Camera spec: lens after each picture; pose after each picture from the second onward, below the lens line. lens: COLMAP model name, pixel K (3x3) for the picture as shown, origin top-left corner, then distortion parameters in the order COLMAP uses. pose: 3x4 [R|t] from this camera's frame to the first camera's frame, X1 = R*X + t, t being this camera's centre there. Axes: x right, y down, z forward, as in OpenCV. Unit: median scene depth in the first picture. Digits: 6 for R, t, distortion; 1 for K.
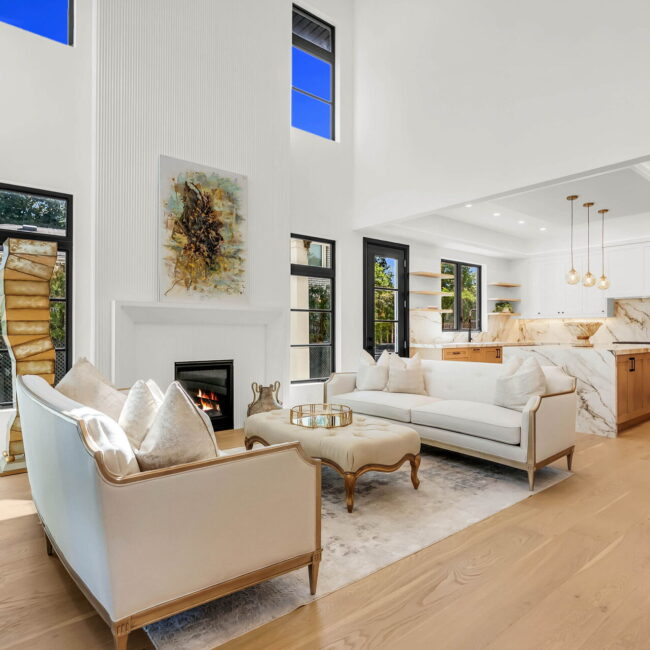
lens RADIAL K [[451.4, 0, 321.0], [0, 451.4, 324.7], [0, 0, 1]] dist [-0.012762, 0.006049]
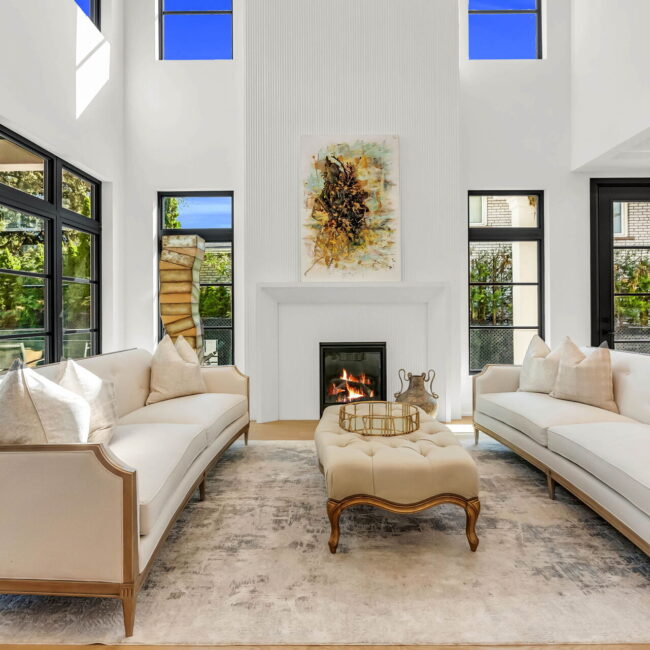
lens RADIAL K [[451.4, 0, 320.5], [0, 451.4, 308.7], [0, 0, 1]] dist [-0.012762, 0.006049]
pose [[0.770449, -0.010639, -0.637413, 0.304118], [0.015937, 0.999870, 0.002575, 0.006543], [0.637302, -0.012142, 0.770518, 0.241270]]
